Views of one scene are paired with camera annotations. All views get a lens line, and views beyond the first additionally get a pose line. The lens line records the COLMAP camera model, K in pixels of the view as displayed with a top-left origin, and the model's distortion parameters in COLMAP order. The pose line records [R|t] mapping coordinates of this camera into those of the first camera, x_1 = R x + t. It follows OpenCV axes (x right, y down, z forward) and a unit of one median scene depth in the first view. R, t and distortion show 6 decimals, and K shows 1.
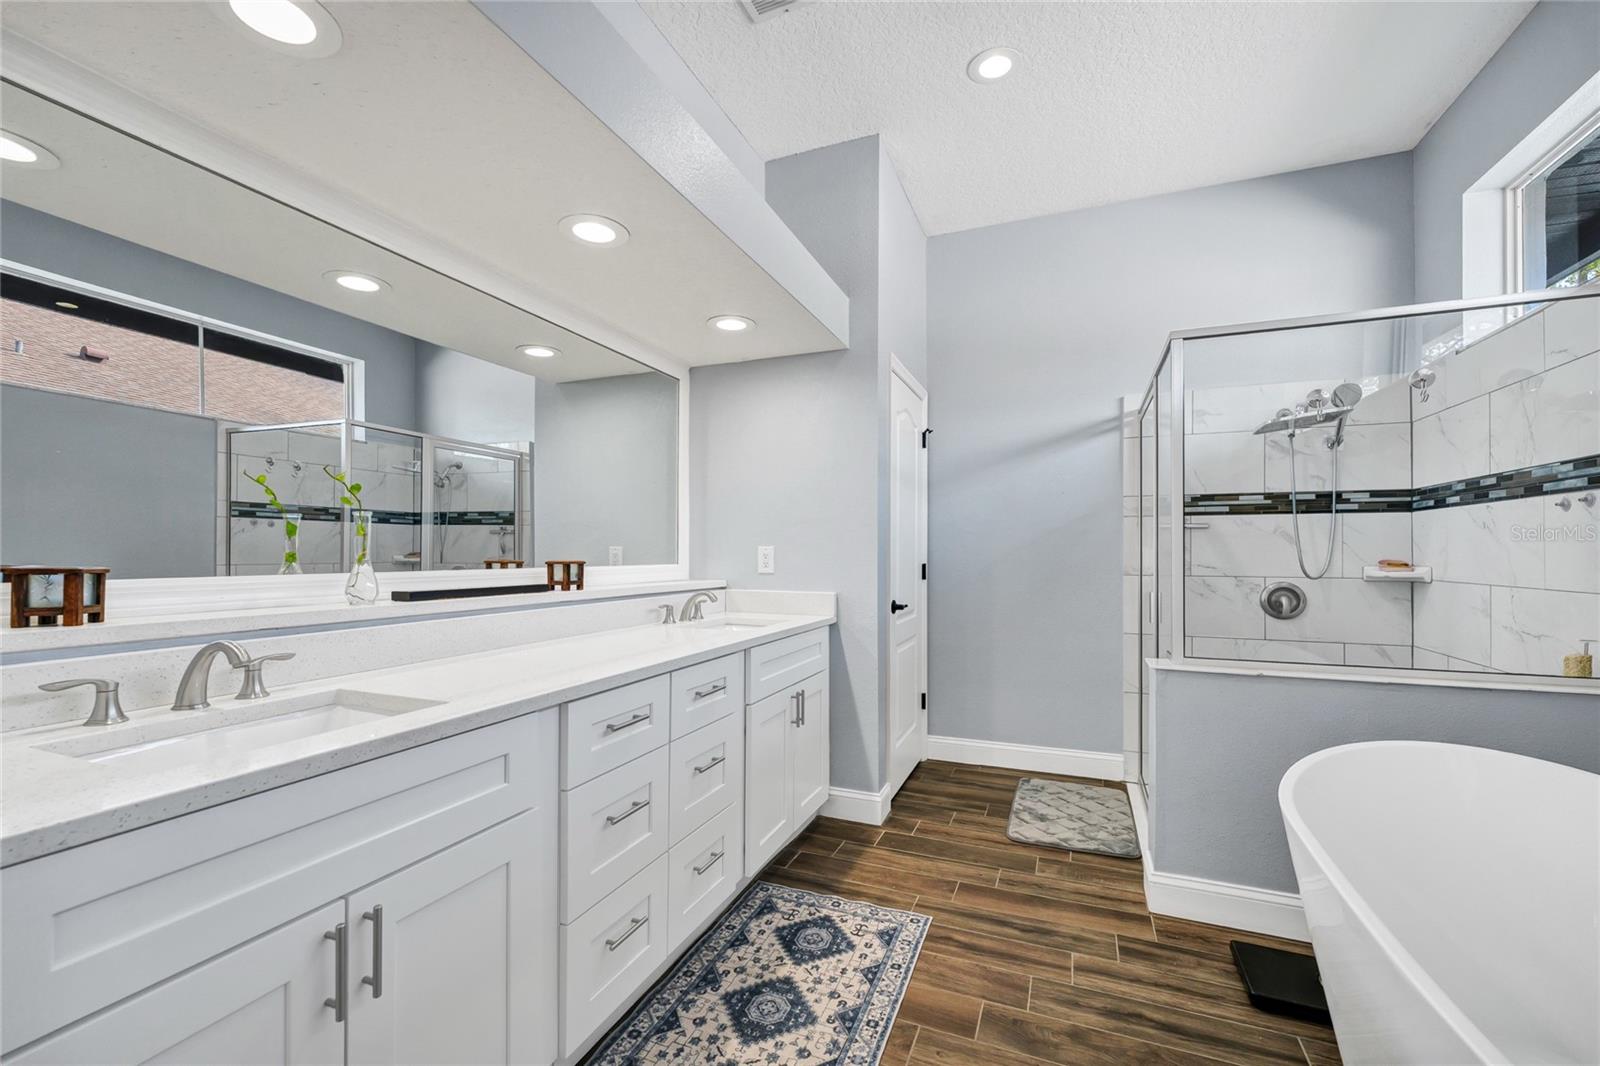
lens RADIAL K [[652.3, 0, 799.1], [0, 652.3, 544.7], [0, 0, 1]] dist [-0.001062, -0.000547]
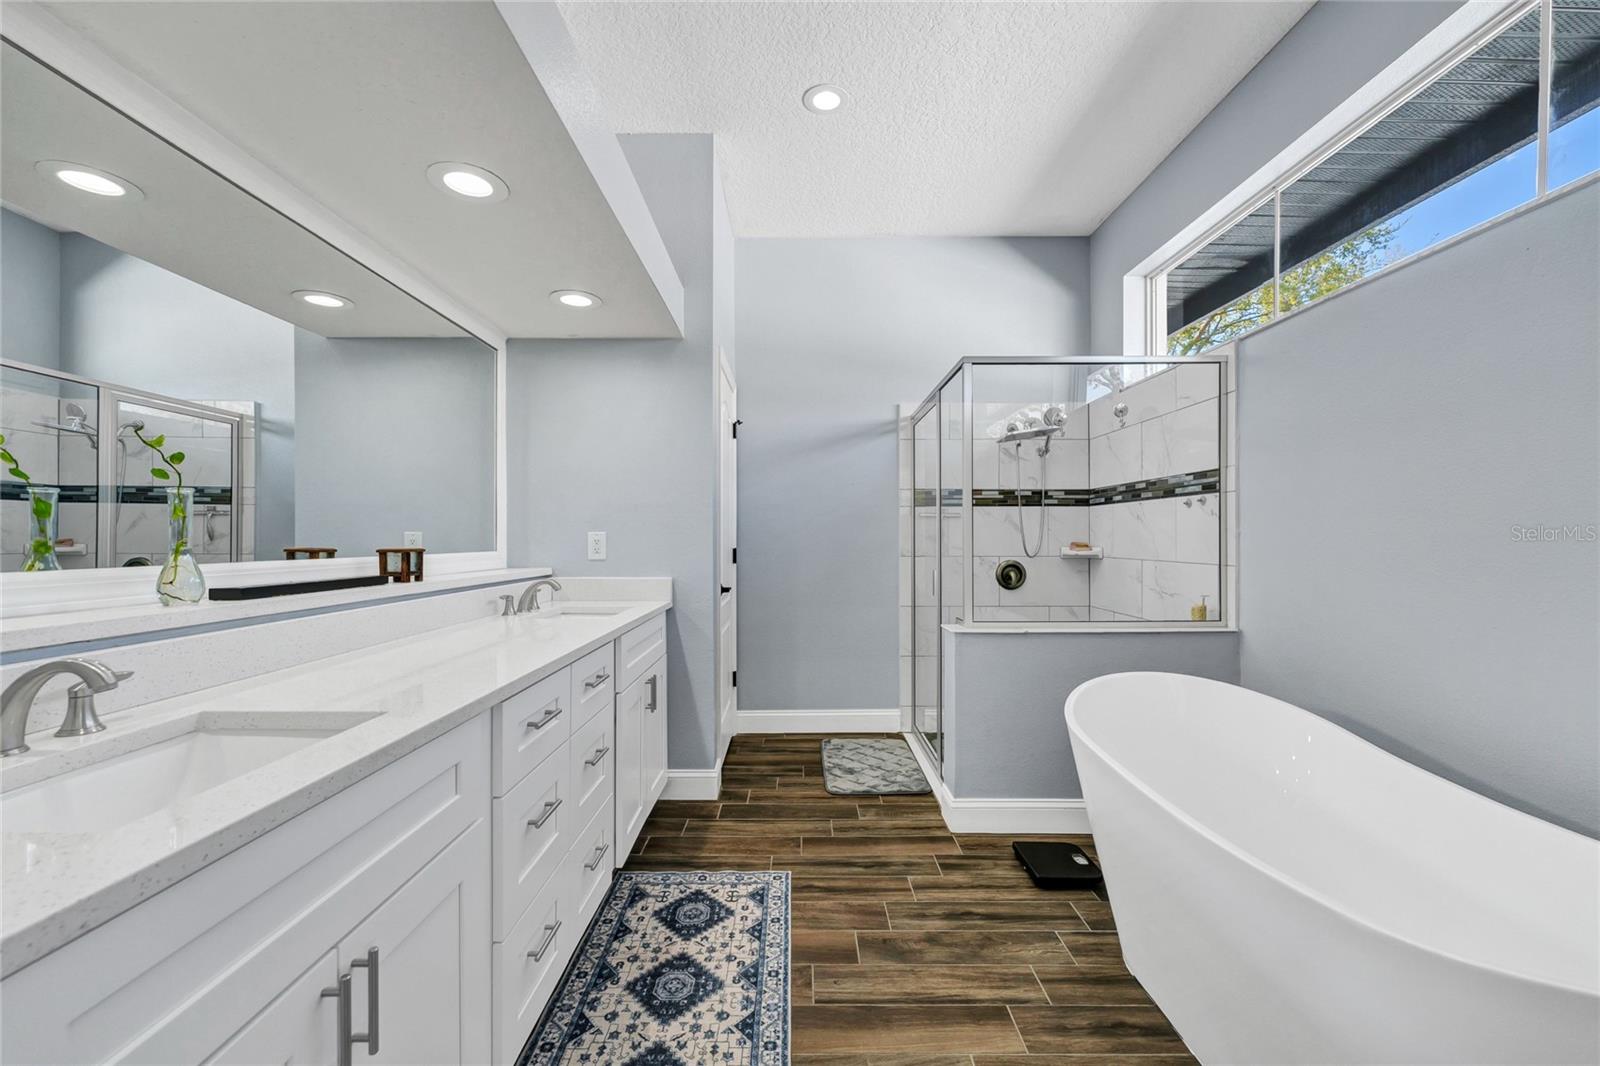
lens RADIAL K [[652.3, 0, 783.5], [0, 652.3, 531.7], [0, 0, 1]] dist [-0.001062, -0.000547]
pose [[0.924046, 0.000694, 0.382280, -0.210173], [-0.002070, 0.999993, 0.003189, -0.001576], [-0.382275, -0.003738, 0.924041, -0.002628]]
